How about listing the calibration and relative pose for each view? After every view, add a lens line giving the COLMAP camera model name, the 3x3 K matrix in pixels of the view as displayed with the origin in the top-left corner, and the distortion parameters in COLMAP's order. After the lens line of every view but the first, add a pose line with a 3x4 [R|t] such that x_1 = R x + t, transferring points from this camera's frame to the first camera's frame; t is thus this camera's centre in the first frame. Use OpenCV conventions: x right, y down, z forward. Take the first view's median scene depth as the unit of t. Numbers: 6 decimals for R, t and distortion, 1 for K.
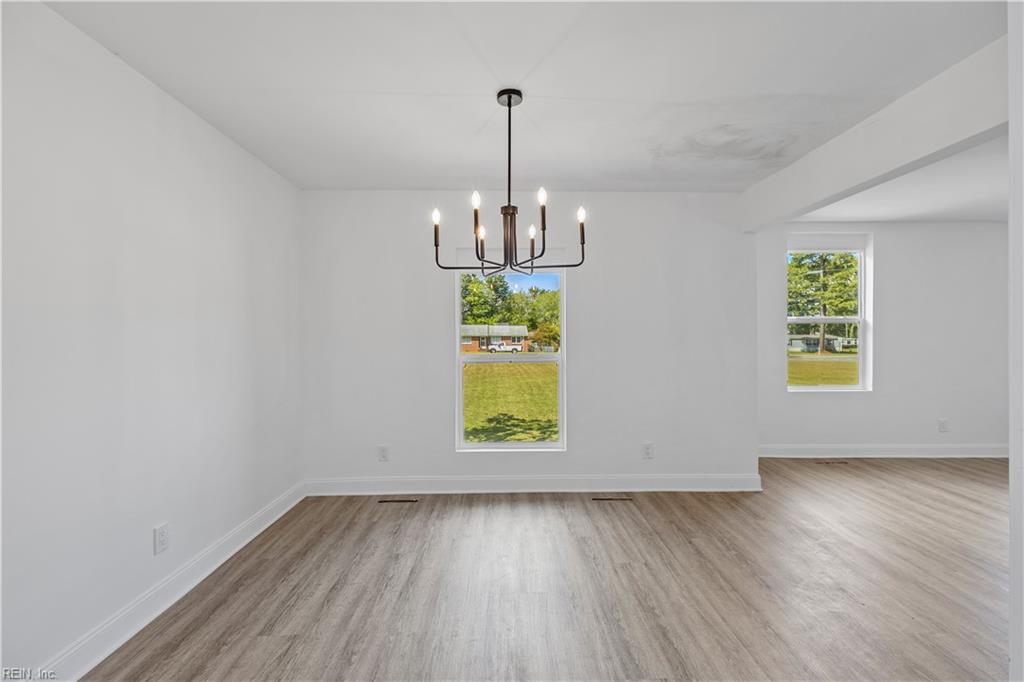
lens RADIAL K [[478.3, 0, 511.9], [0, 478.3, 344.7], [0, 0, 1]] dist [0.014106, 0.000919]
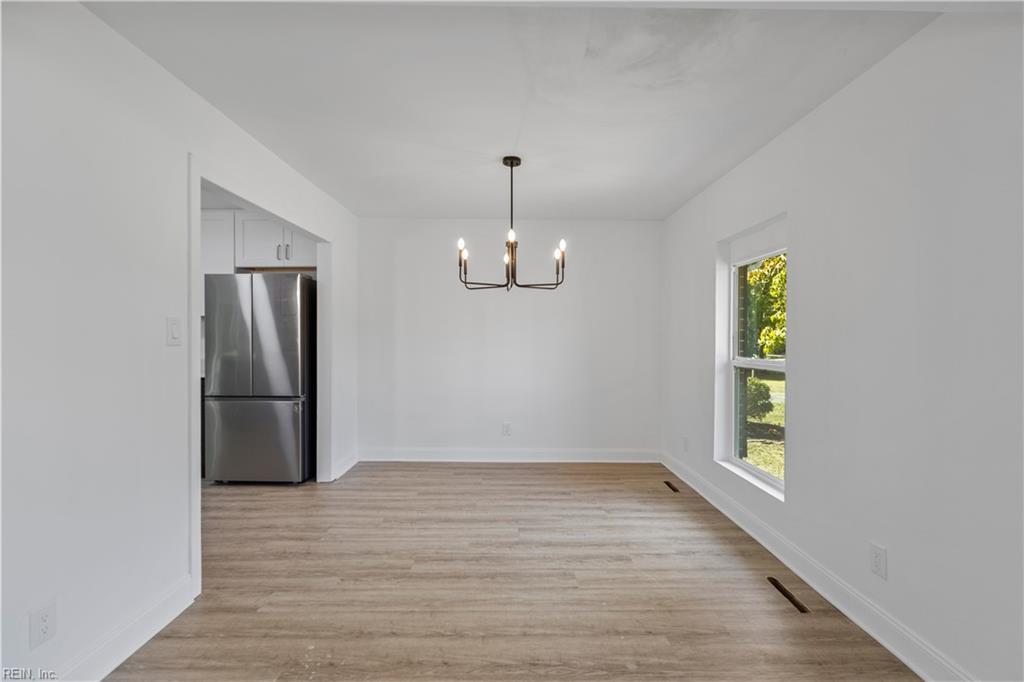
lens RADIAL K [[478.3, 0, 509.4], [0, 478.3, 341.4], [0, 0, 1]] dist [0.014106, 0.000919]
pose [[-0.034709, 0.010804, -0.999339, 1.084805], [-0.017605, 0.999780, 0.011420, -0.013445], [0.999242, 0.017990, -0.034511, 0.825091]]
